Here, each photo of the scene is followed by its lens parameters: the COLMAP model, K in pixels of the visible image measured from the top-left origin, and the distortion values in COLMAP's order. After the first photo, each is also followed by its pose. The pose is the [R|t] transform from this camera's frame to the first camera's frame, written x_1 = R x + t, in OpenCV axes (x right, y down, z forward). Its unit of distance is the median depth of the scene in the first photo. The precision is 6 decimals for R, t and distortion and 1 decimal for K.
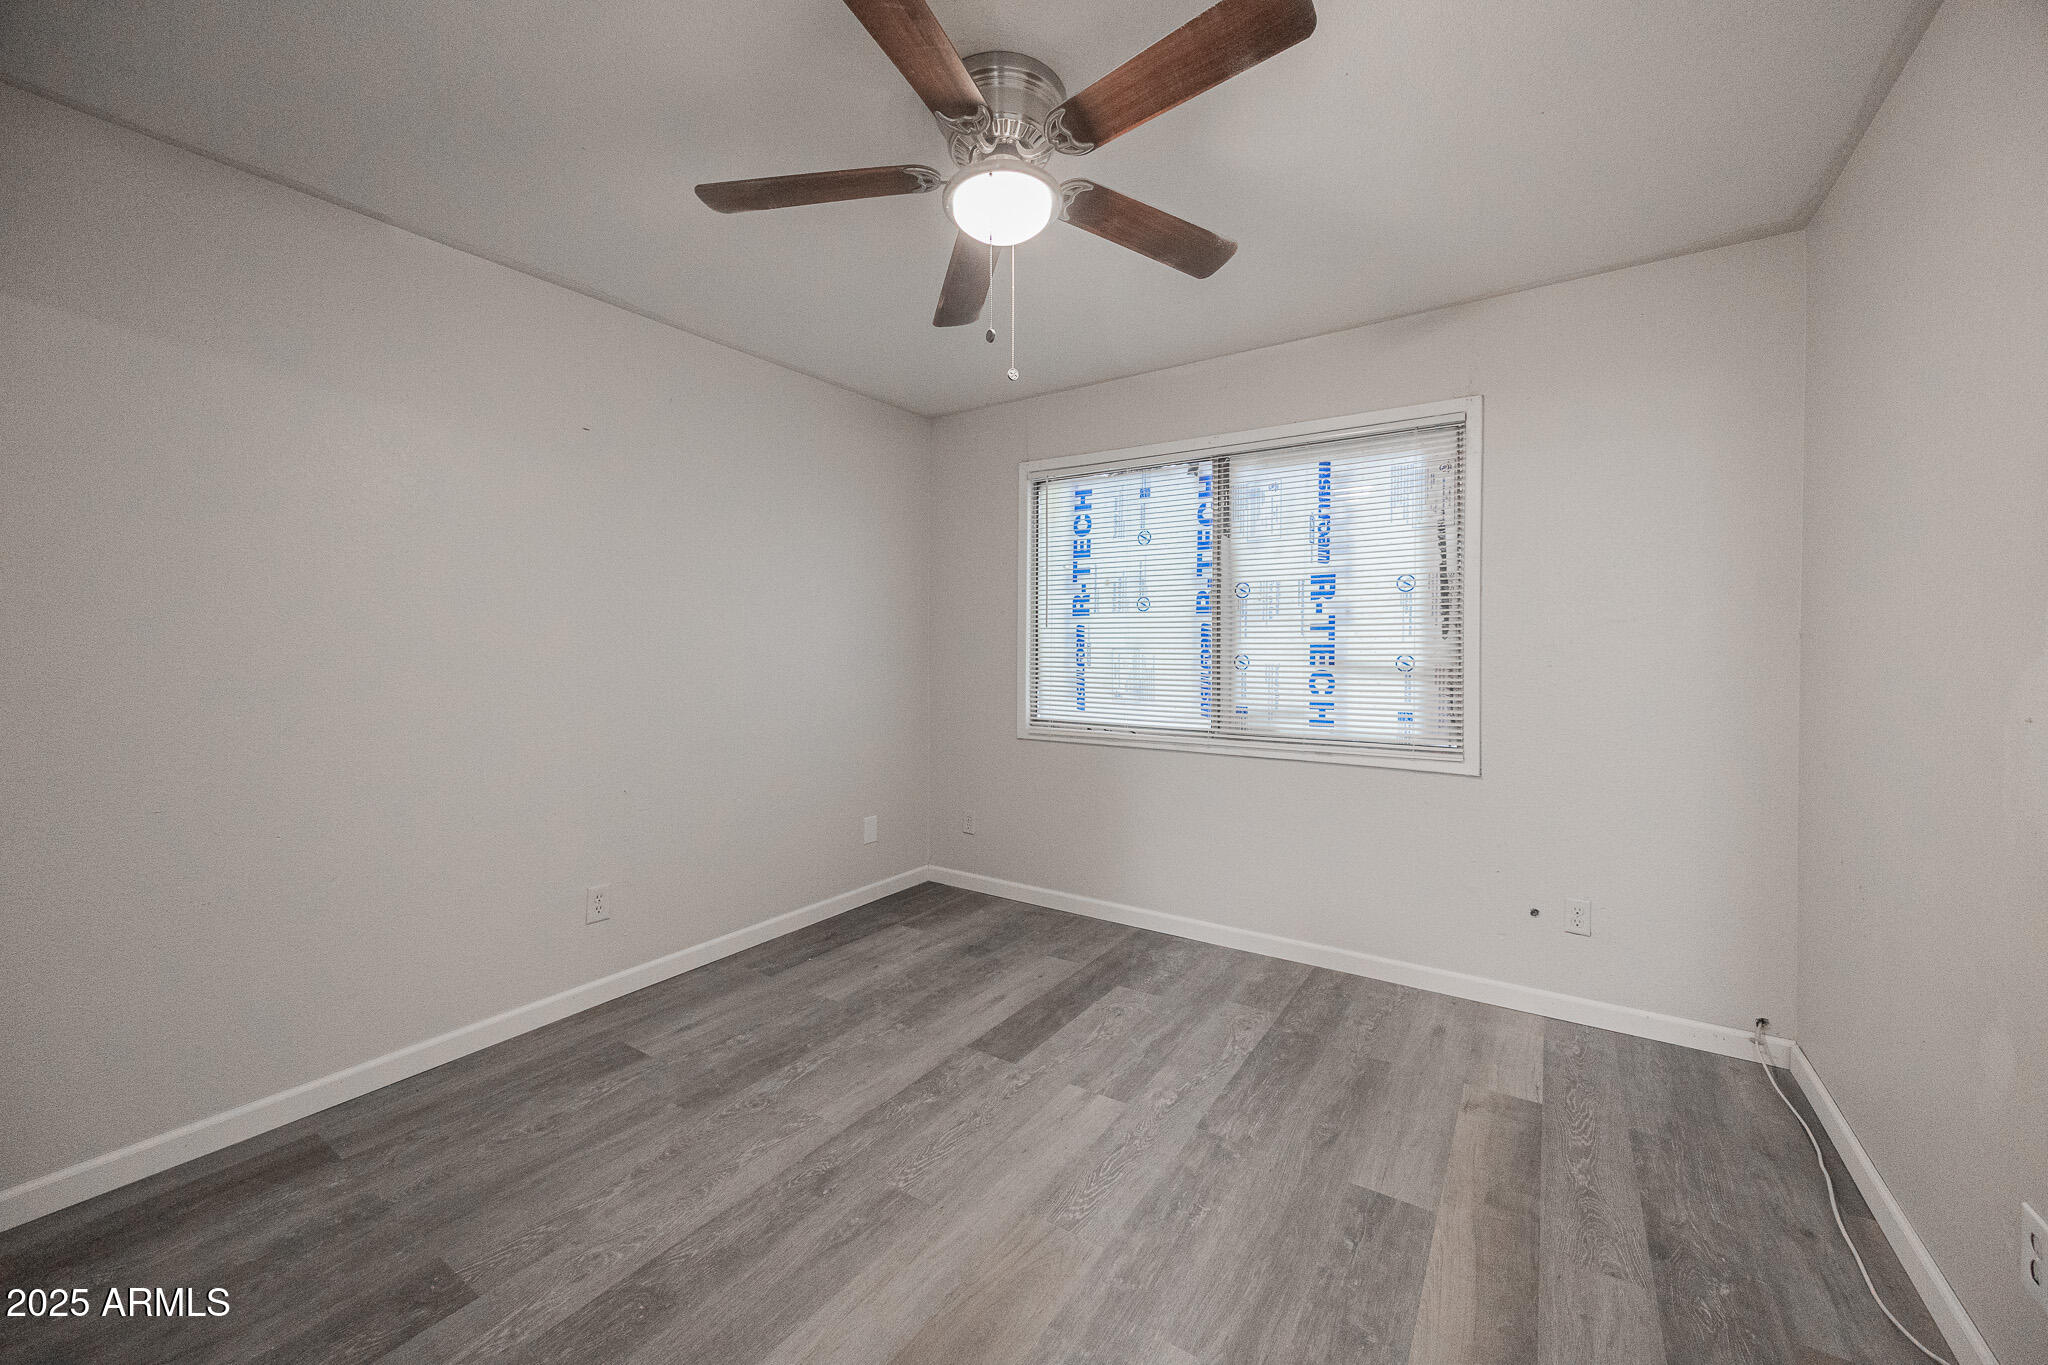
lens RADIAL K [[785.6, 0, 1024.4], [0, 785.6, 646.4], [0, 0, 1]] dist [-0.006729, 0.000084]
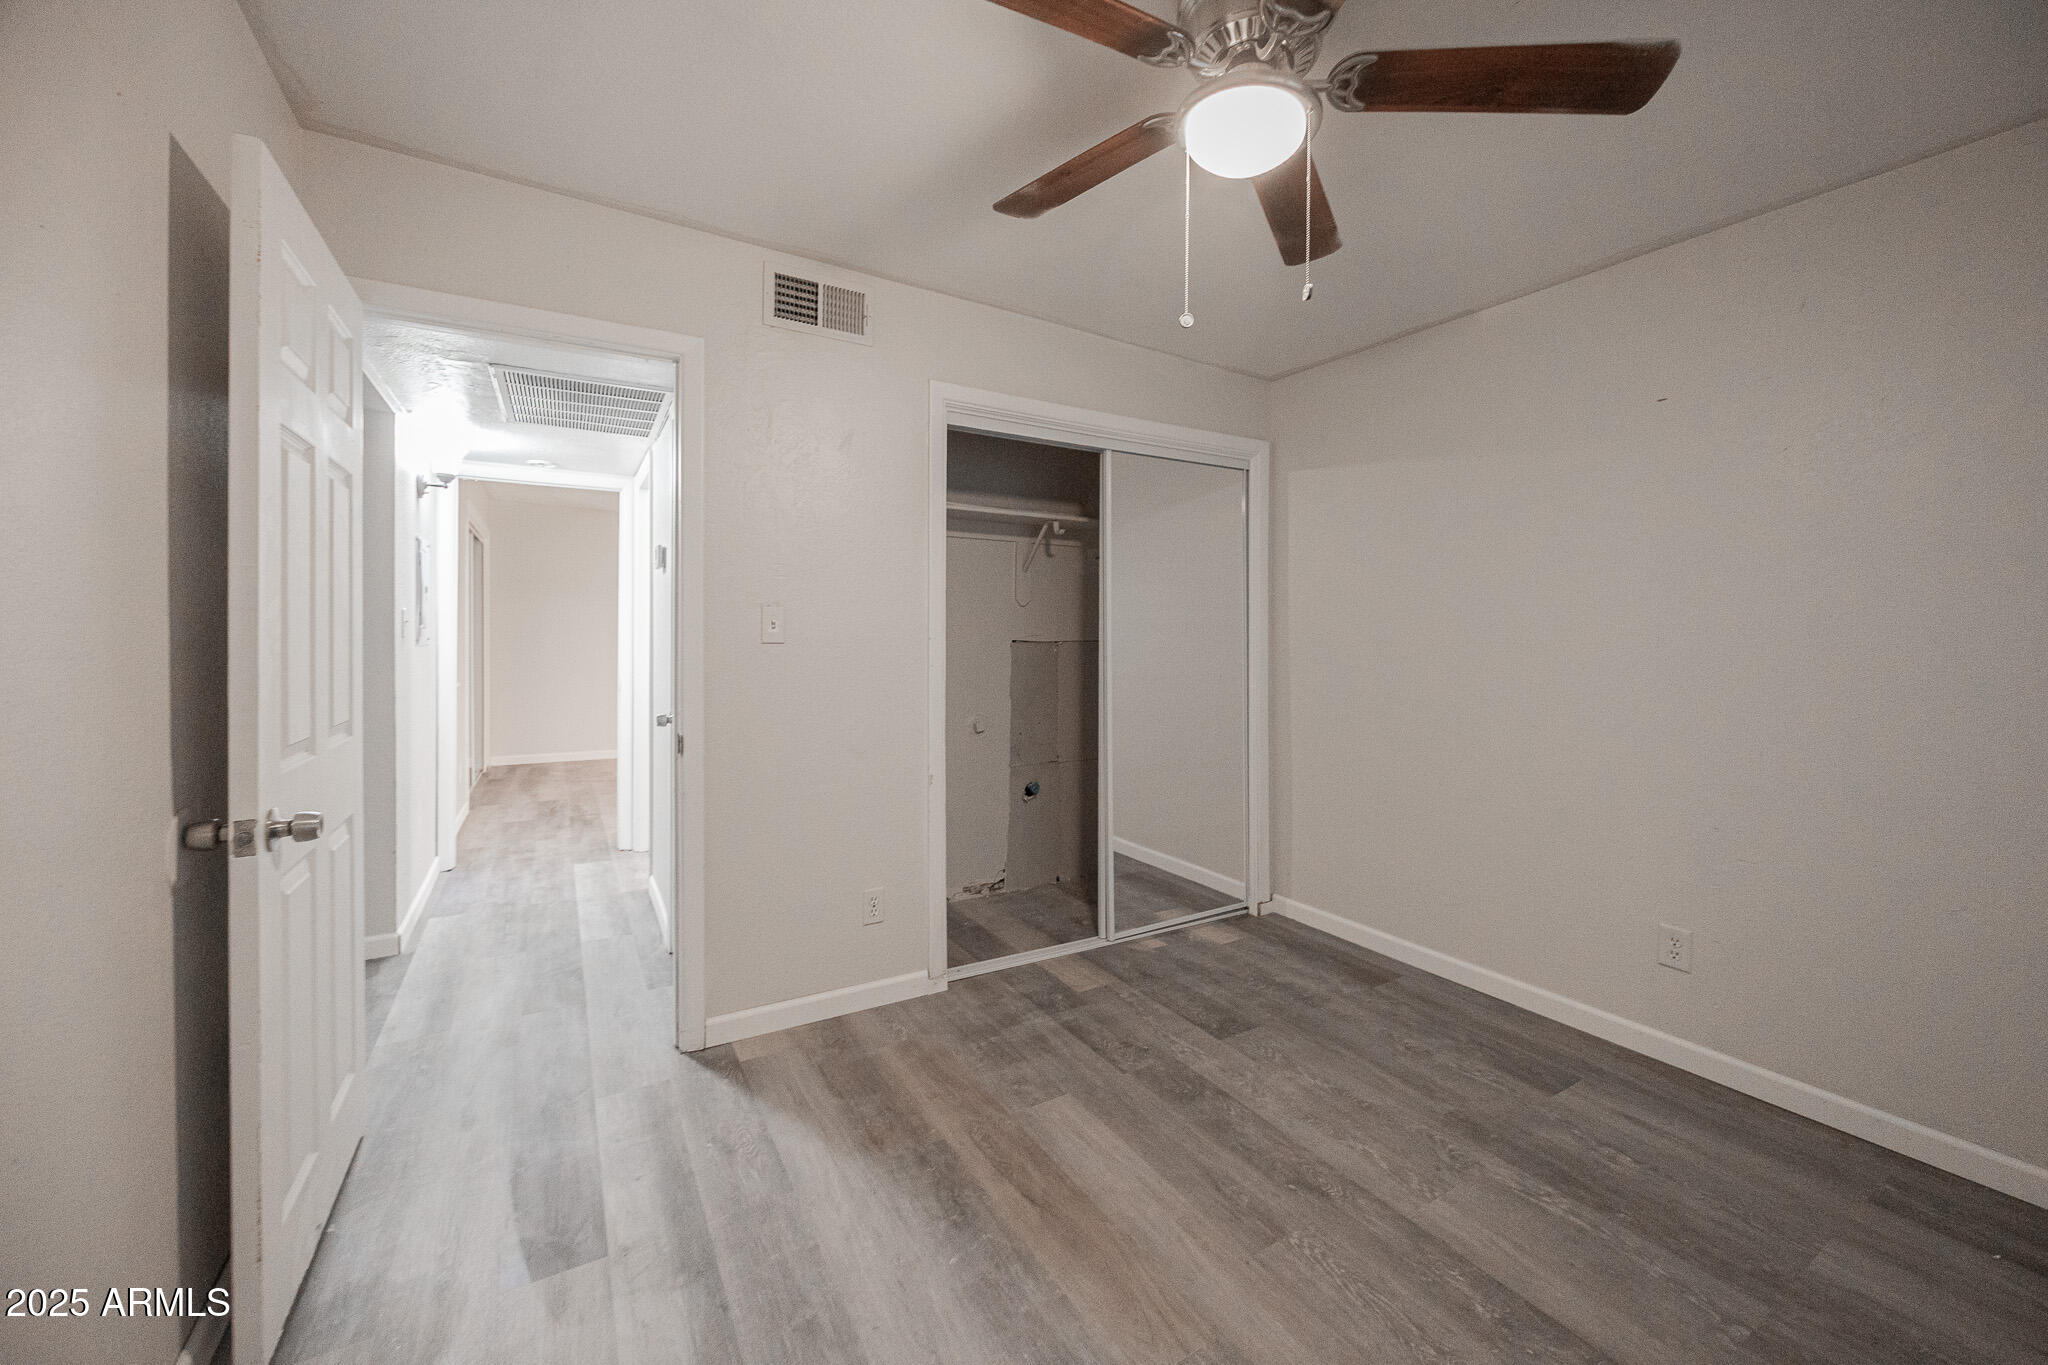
lens RADIAL K [[785.6, 0, 1024.4], [0, 785.6, 646.4], [0, 0, 1]] dist [-0.006729, 0.000084]
pose [[-0.430625, 0.014838, -0.902409, 0.703581], [-0.004478, 0.999817, 0.018576, -0.011146], [0.902520, 0.012041, -0.430480, 0.993748]]
